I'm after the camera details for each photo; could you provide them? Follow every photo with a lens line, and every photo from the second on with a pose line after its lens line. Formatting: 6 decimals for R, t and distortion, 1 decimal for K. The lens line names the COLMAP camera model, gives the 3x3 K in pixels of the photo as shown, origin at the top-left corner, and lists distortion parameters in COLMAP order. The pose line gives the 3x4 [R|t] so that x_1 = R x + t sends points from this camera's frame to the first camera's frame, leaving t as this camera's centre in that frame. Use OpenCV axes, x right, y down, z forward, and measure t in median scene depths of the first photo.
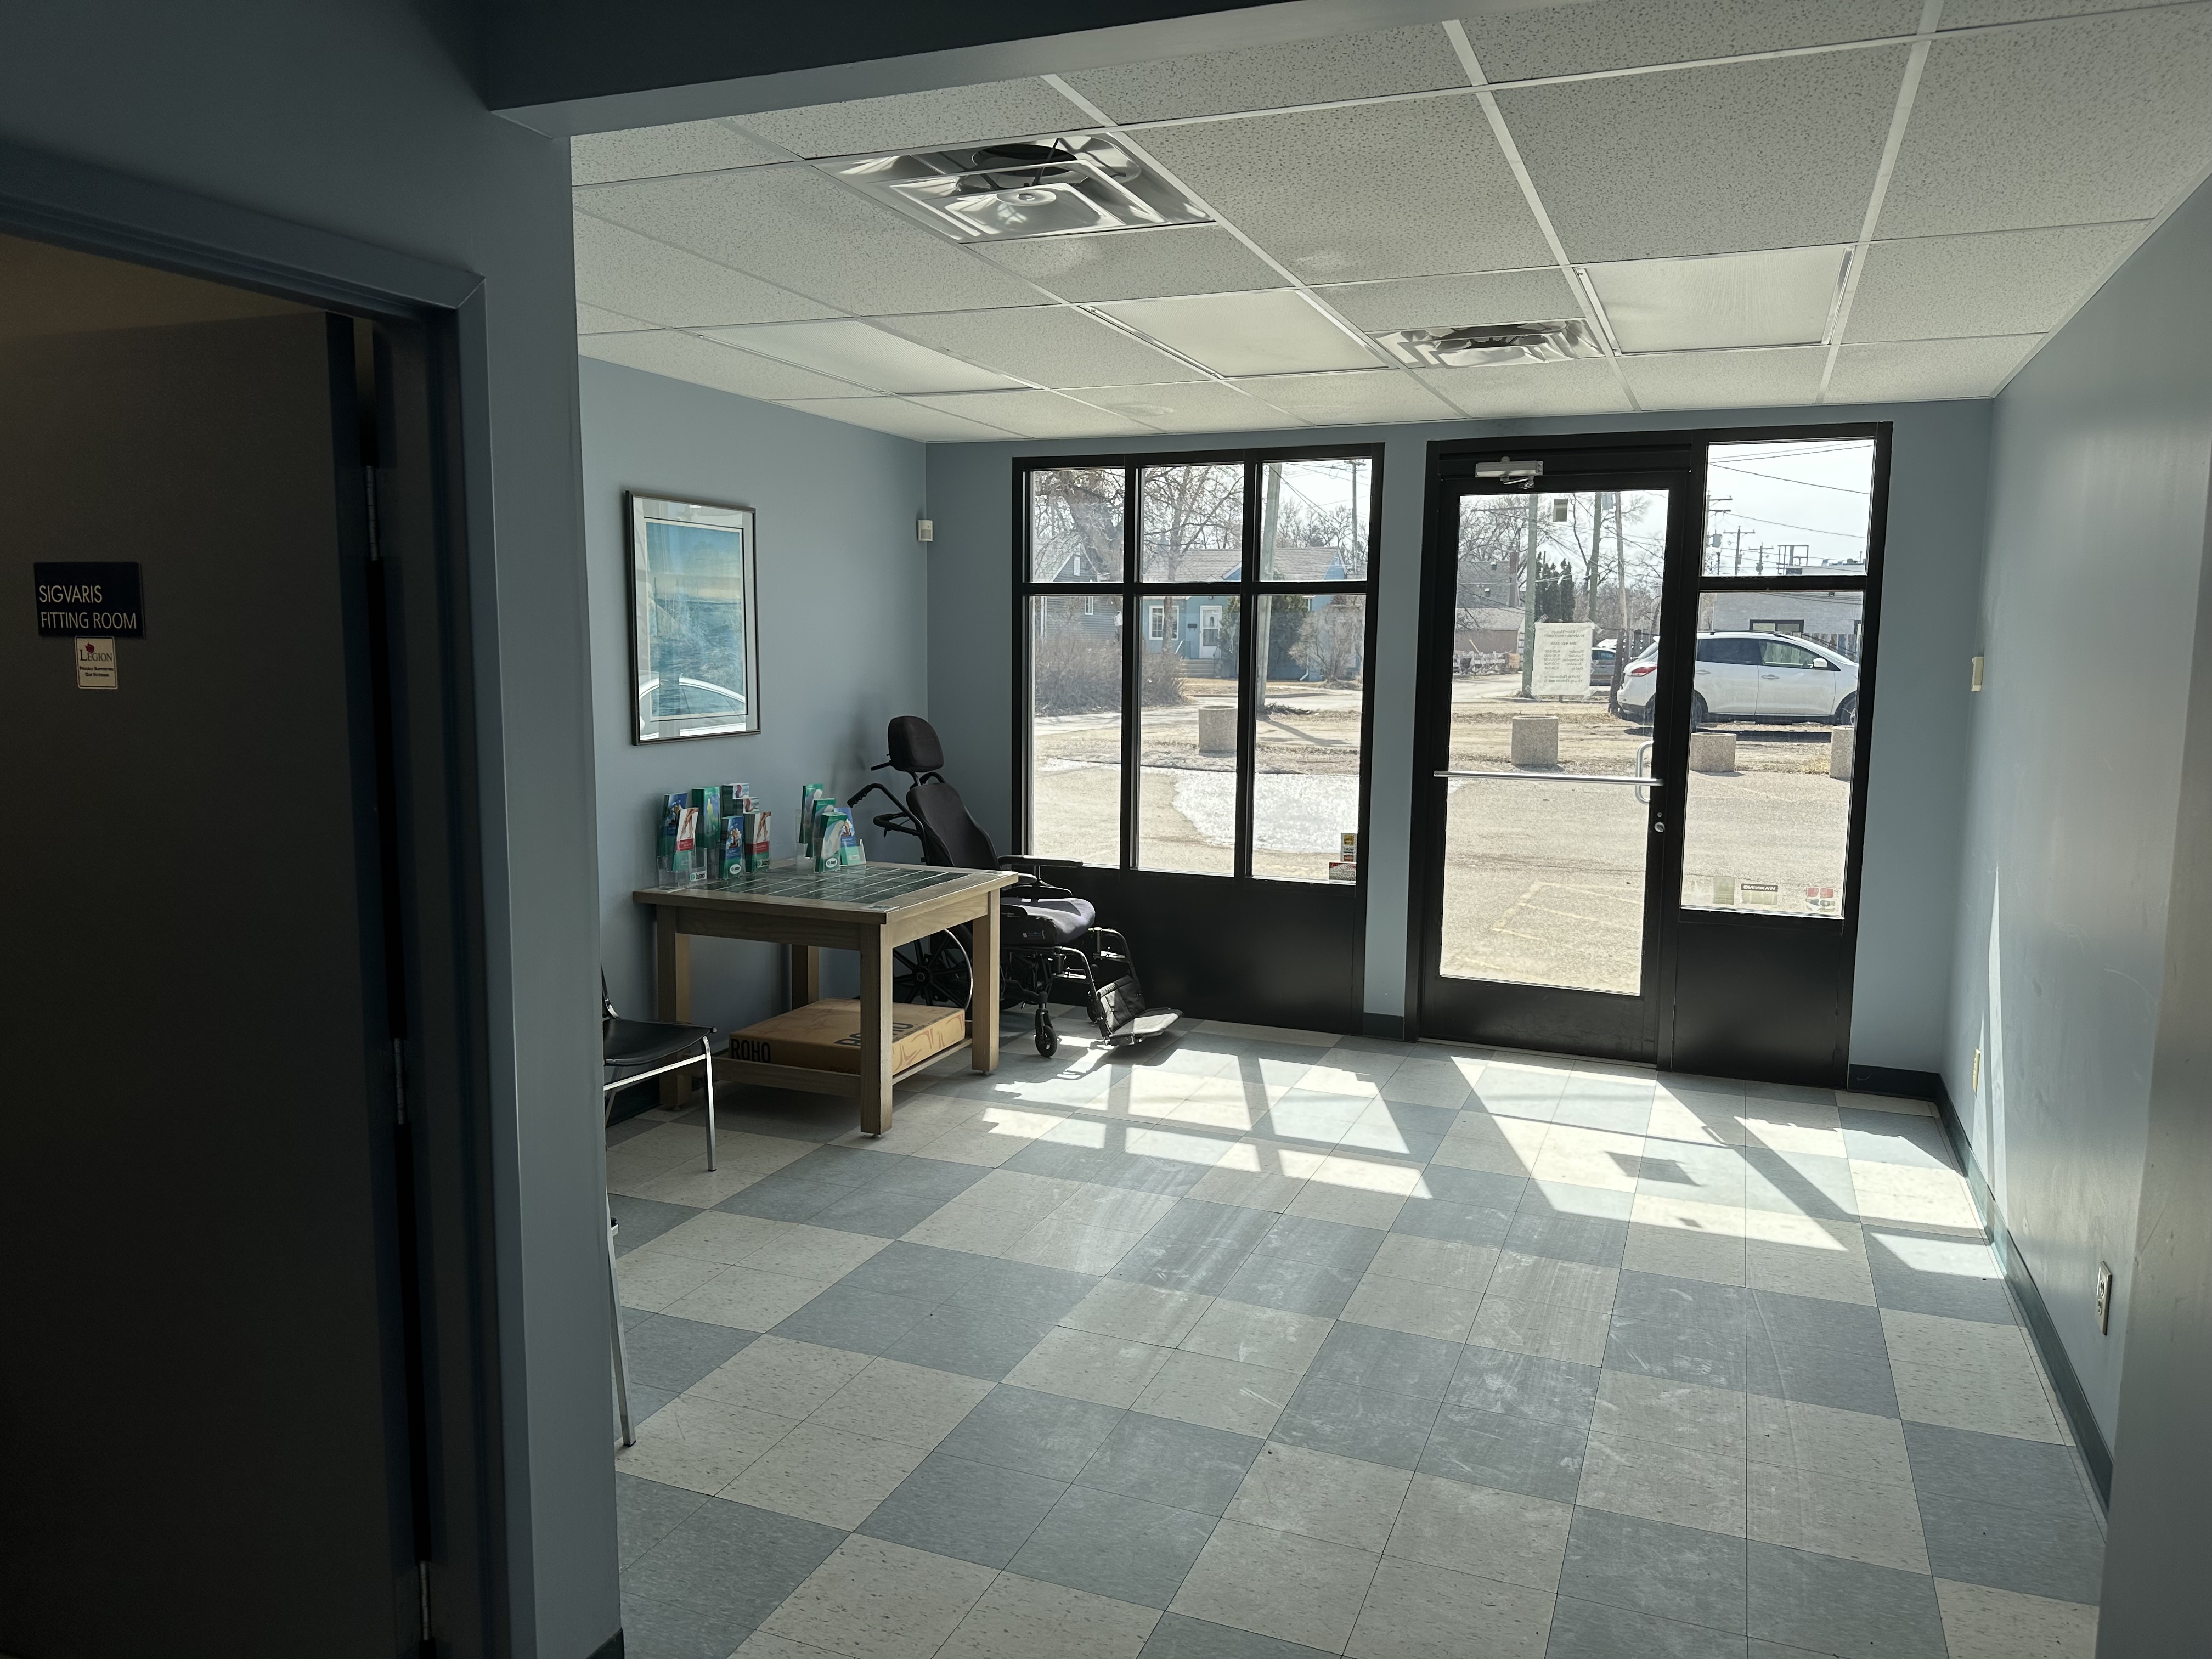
lens RADIAL K [[1549.7, 0, 1118.3], [0, 1549.7, 833.5], [0, 0, 1]] dist [0.004950, 0.002364]
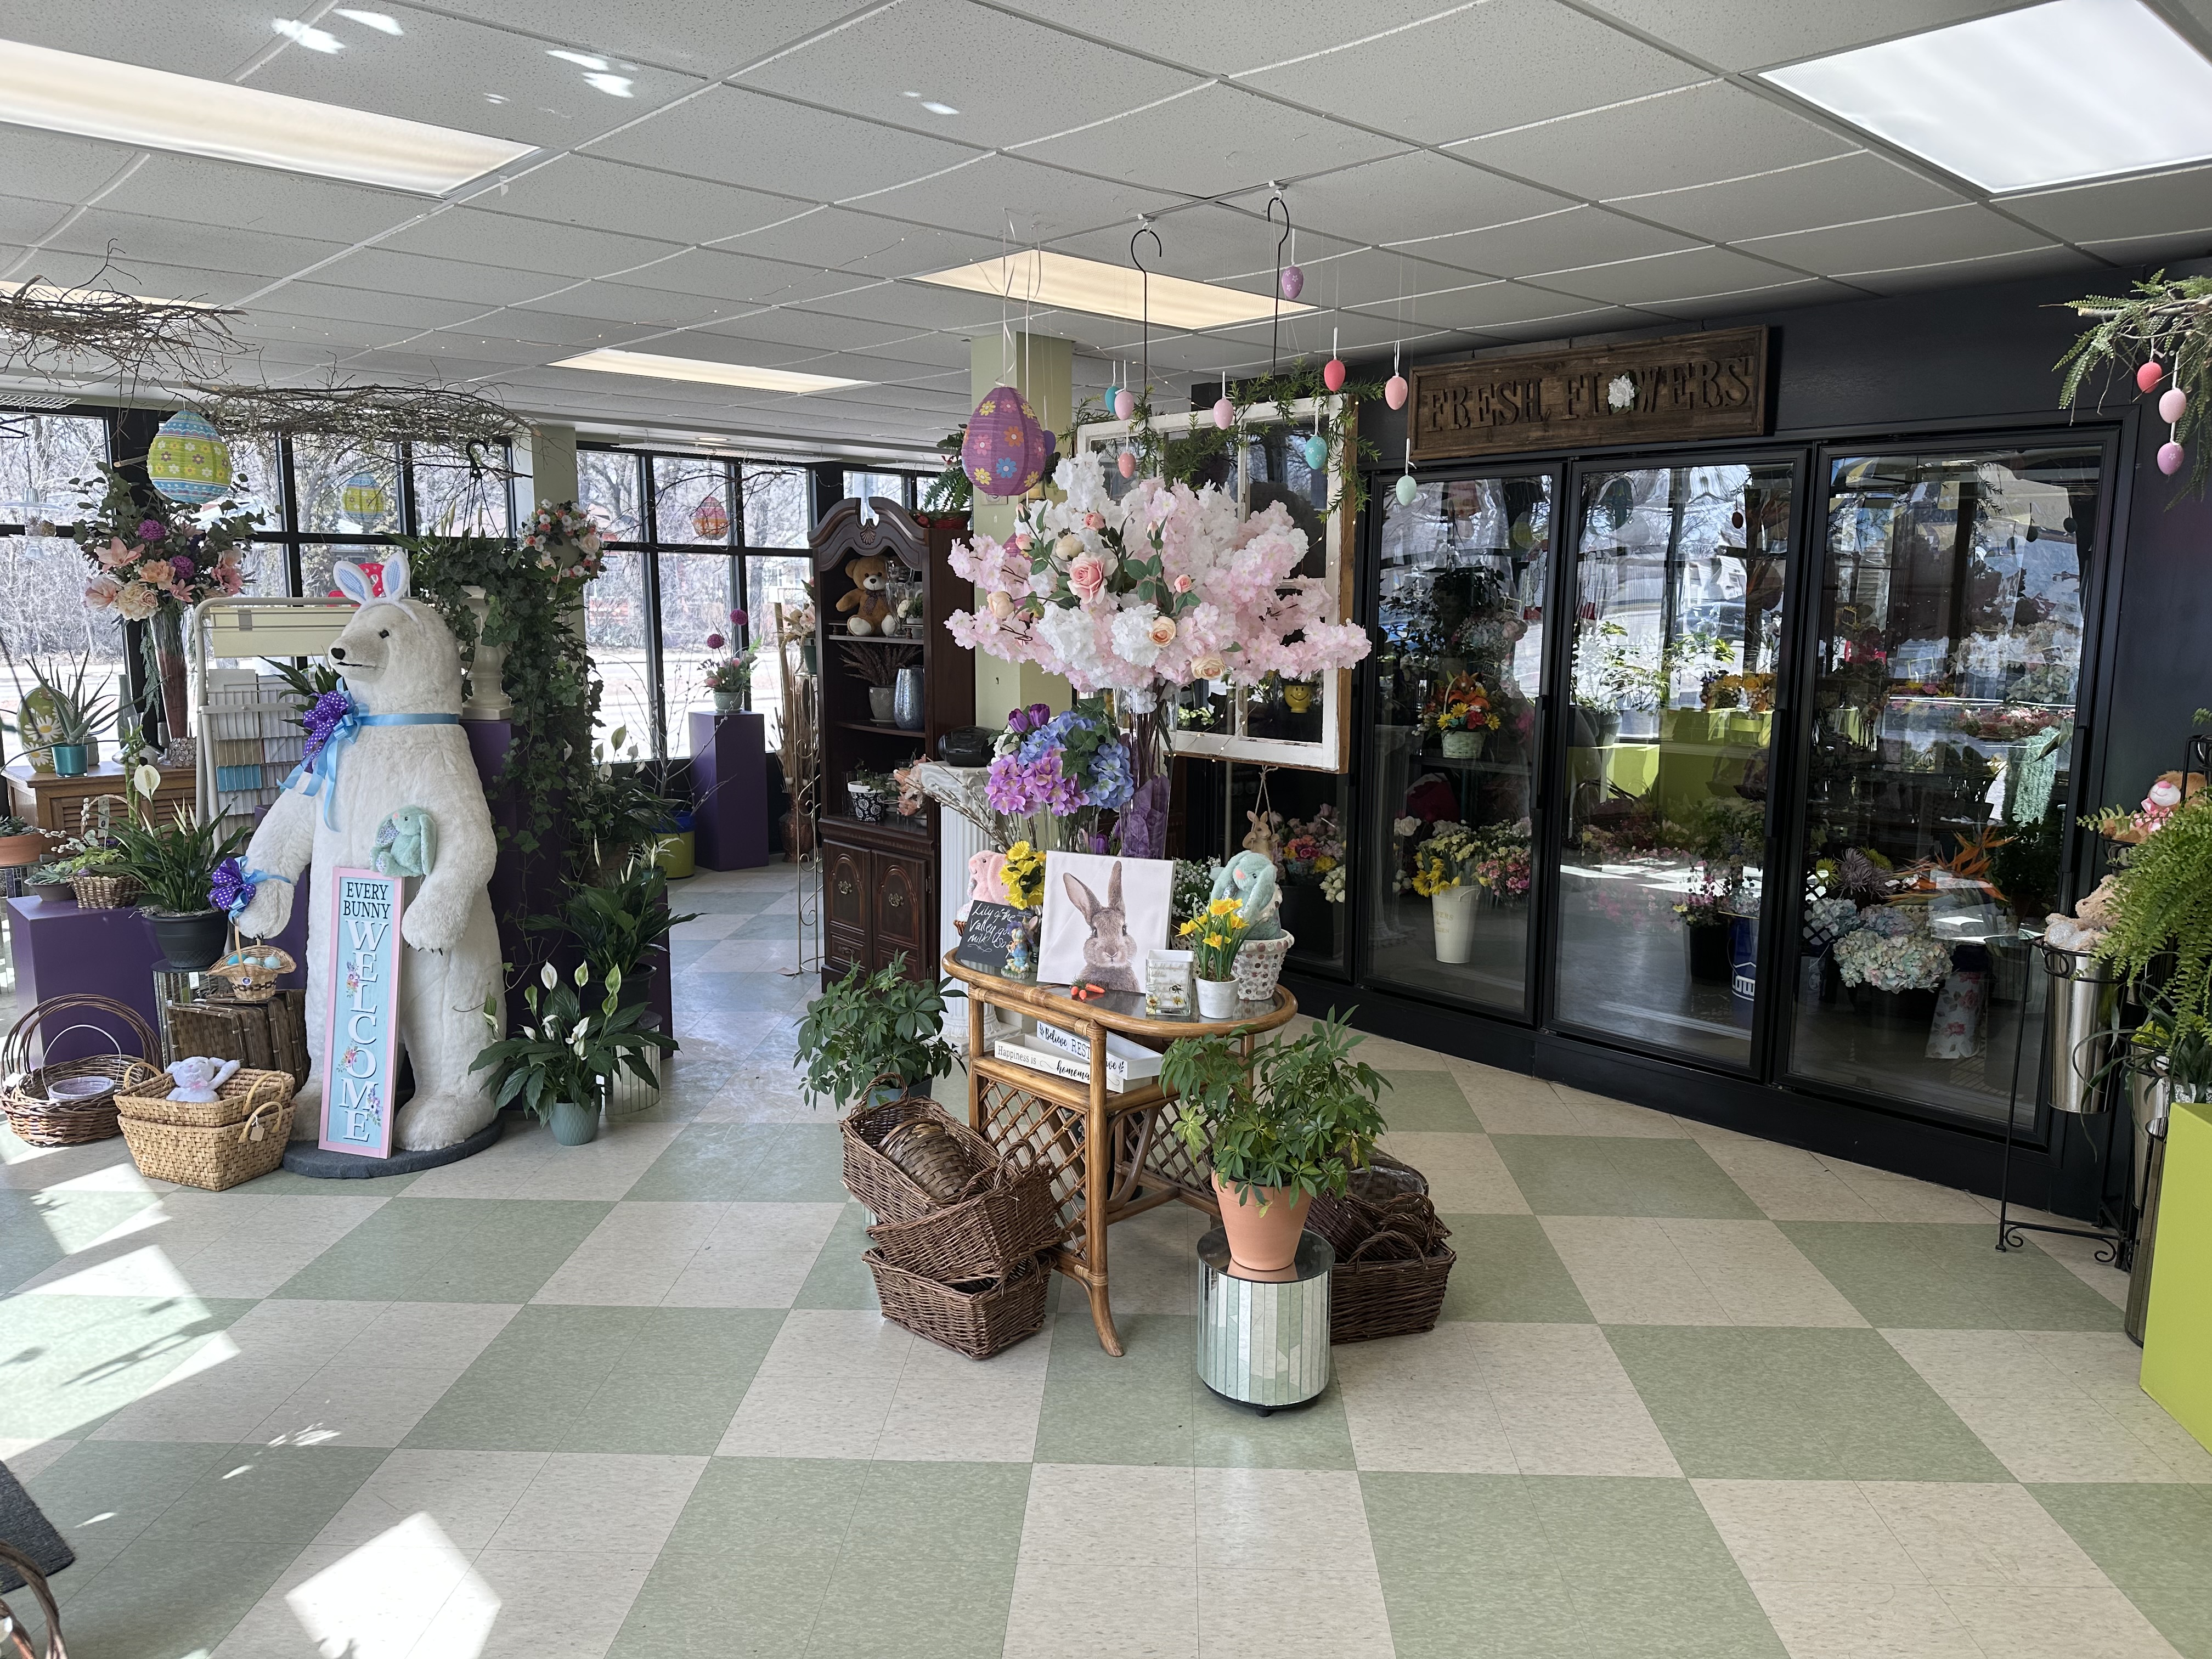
lens RADIAL K [[1549.7, 0, 1118.3], [0, 1549.7, 833.5], [0, 0, 1]] dist [0.004950, 0.002364]
pose [[-0.906015, -0.081209, 0.415383, -0.279148], [0.038351, 0.961631, 0.271652, -0.131289], [-0.421505, 0.262050, -0.868138, 1.043199]]
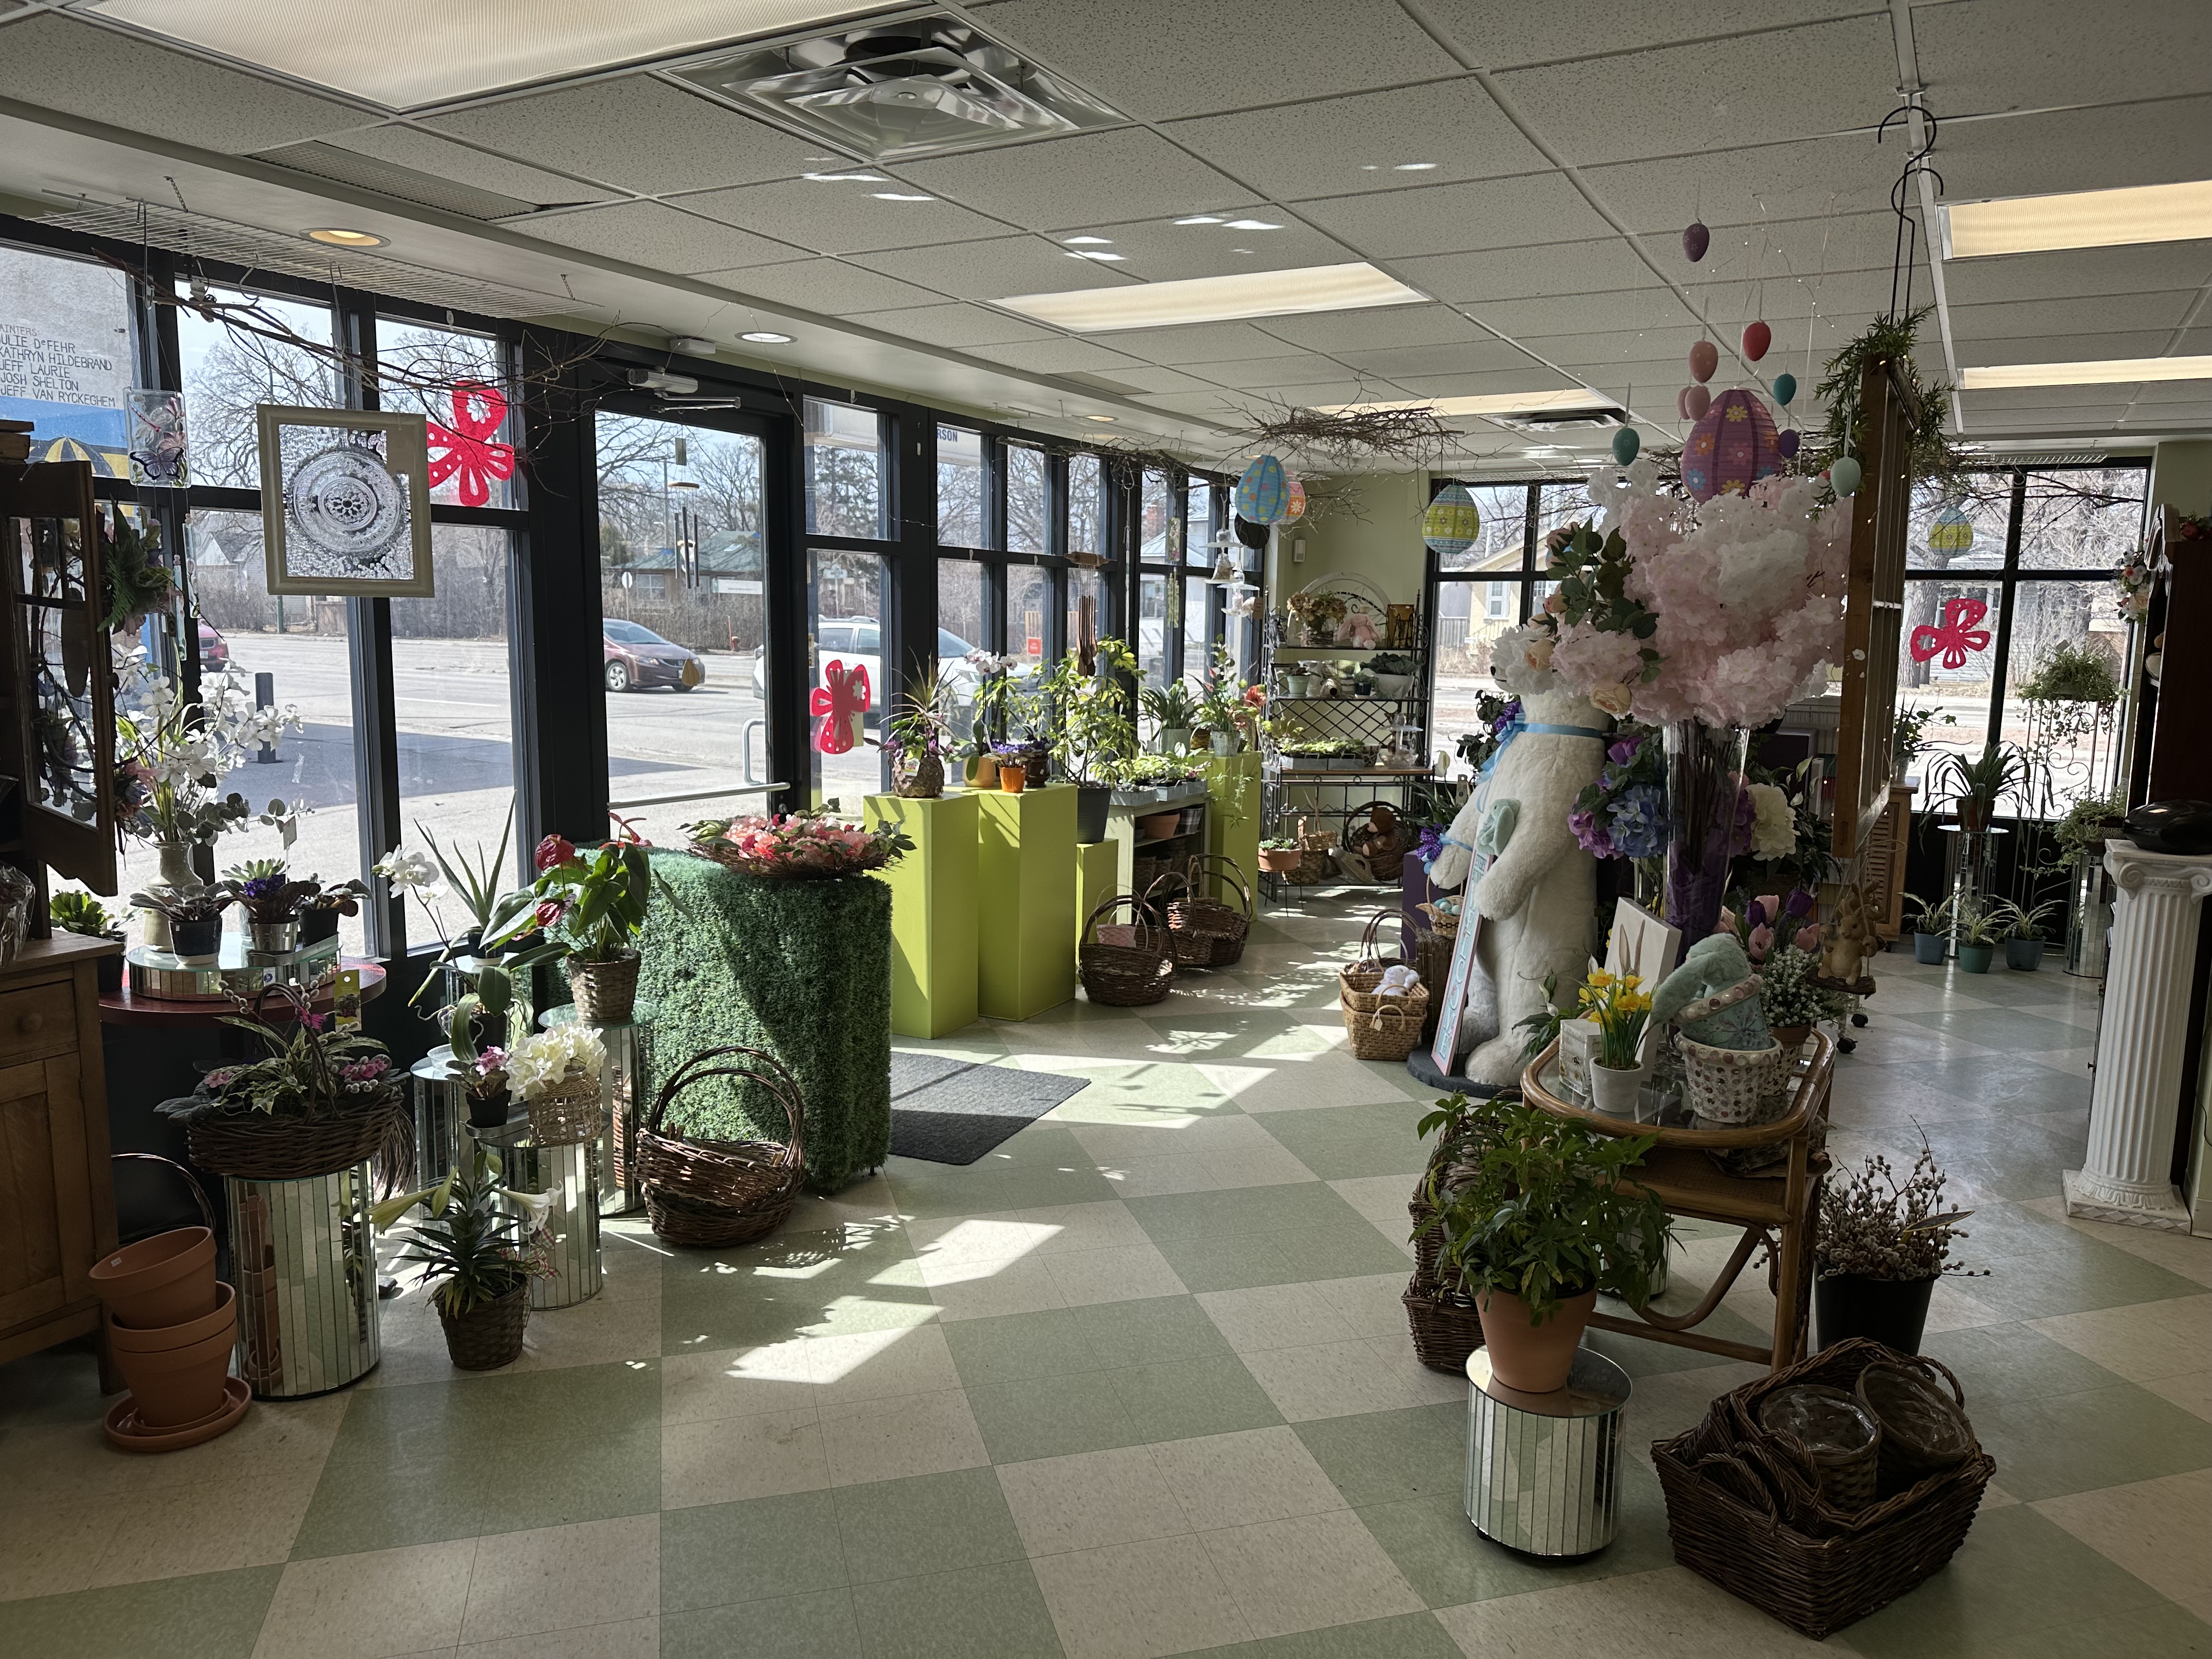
lens RADIAL K [[1549.7, 0, 1118.3], [0, 1549.7, 833.5], [0, 0, 1]] dist [0.004950, 0.002364]
pose [[0.128006, -0.151464, 0.980139, -0.560581], [0.111089, 0.984240, 0.137589, -0.085076], [-0.985532, 0.091271, 0.142815, 0.649034]]
